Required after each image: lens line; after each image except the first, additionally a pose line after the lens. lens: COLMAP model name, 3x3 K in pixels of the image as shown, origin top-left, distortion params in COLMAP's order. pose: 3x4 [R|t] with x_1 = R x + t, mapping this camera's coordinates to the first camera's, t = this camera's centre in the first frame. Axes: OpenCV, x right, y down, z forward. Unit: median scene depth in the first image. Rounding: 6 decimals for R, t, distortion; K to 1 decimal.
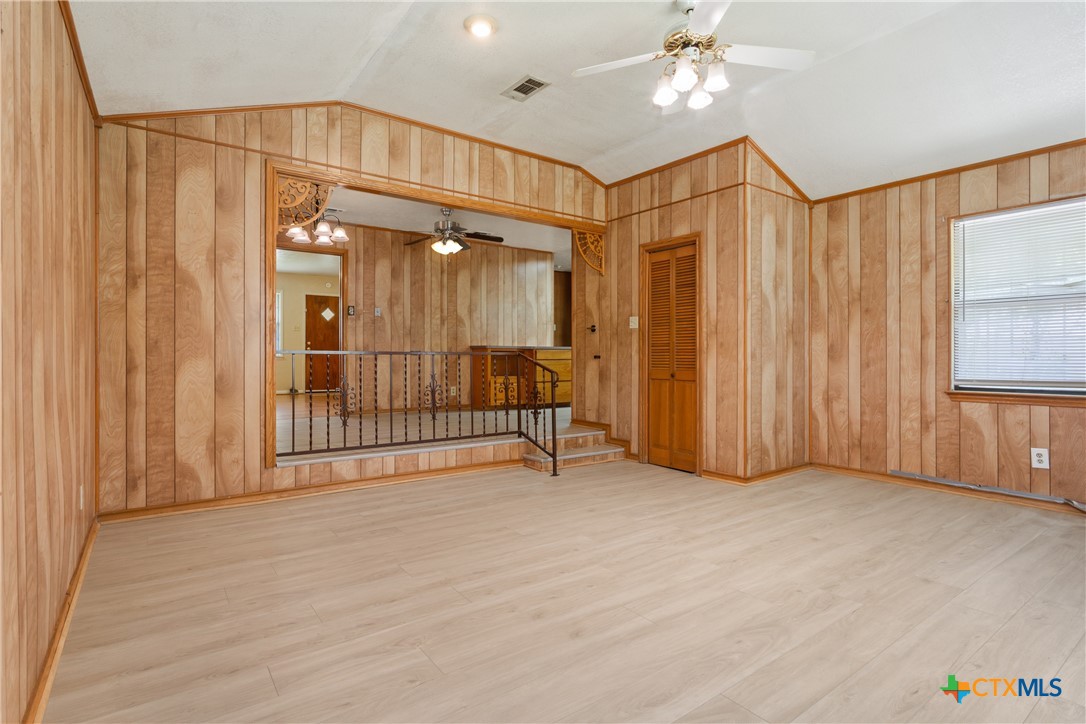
lens RADIAL K [[535.9, 0, 544.6], [0, 535.9, 352.9], [0, 0, 1]] dist [-0.014258, 0.009282]
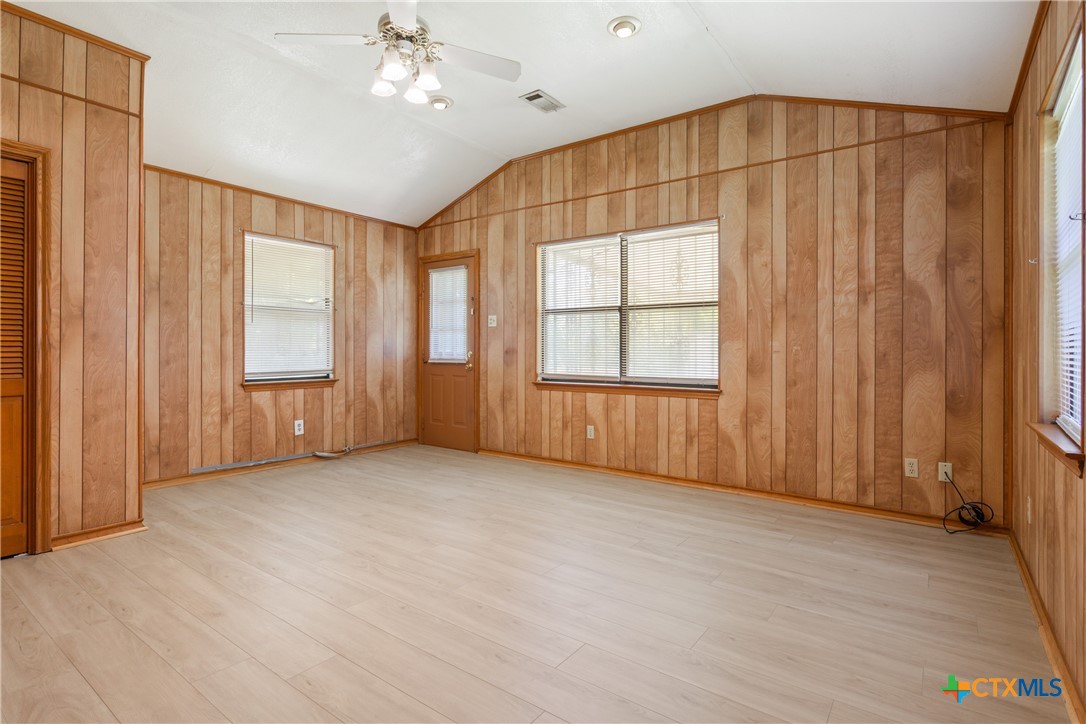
lens RADIAL K [[535.9, 0, 544.6], [0, 535.9, 352.9], [0, 0, 1]] dist [-0.014258, 0.009282]
pose [[-0.285875, -0.004348, 0.958257, -0.522033], [-0.008903, 0.999959, 0.001881, -0.001378], [-0.958225, -0.007994, -0.285902, 0.731771]]
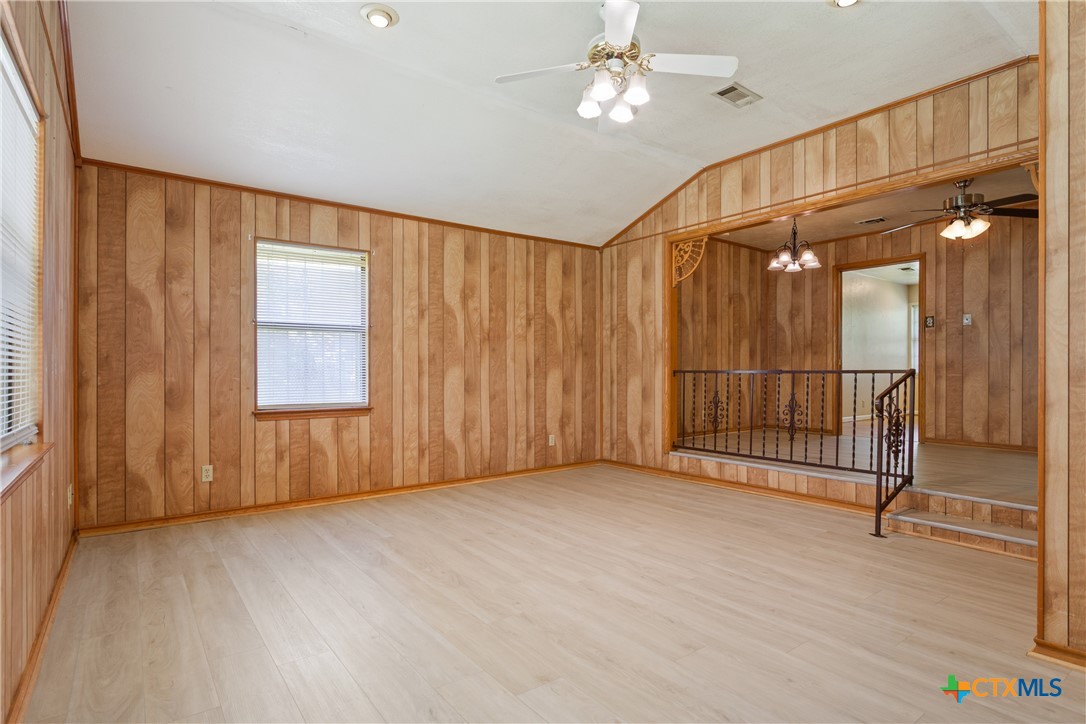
lens RADIAL K [[584.9, 0, 543.0], [0, 584.9, 362.0], [0, 0, 1]] dist [-0.017008, 0.000438]
pose [[-0.004361, -0.020665, -0.999777, 0.949378], [0.006033, 0.999768, -0.020692, 0.002532], [0.999972, -0.006121, -0.004235, 0.621801]]
